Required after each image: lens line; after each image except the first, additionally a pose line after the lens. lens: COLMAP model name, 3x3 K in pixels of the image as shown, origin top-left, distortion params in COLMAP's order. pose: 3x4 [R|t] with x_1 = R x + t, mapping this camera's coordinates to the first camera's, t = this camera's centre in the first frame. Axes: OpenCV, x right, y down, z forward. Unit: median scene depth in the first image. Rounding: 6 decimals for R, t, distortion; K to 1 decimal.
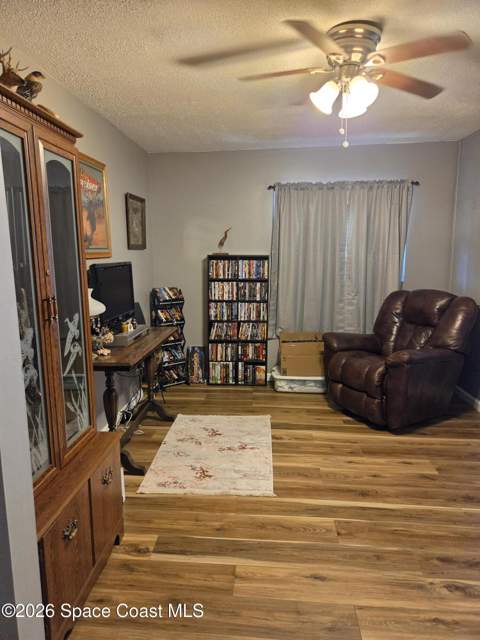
lens RADIAL K [[436.7, 0, 236.8], [0, 436.7, 320.1], [0, 0, 1]] dist [0.066084, -0.052626]
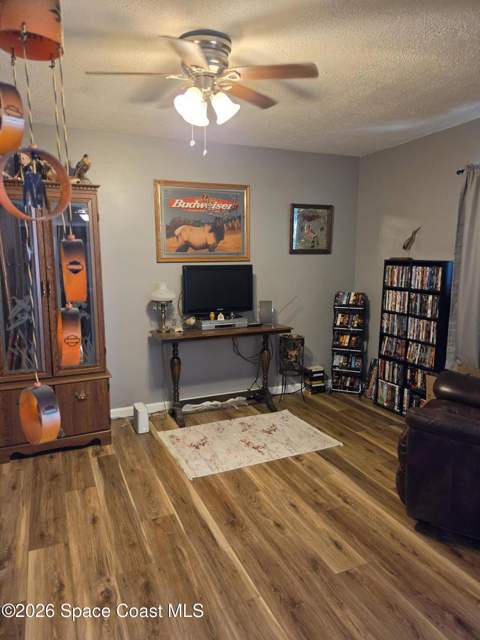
lens RADIAL K [[436.7, 0, 220.2], [0, 436.7, 317.6], [0, 0, 1]] dist [0.066084, -0.052626]
pose [[0.458663, 0.134187, -0.878420, 0.584562], [-0.140223, 0.987077, 0.077569, -0.054226], [0.877477, 0.087597, 0.471552, 0.290252]]
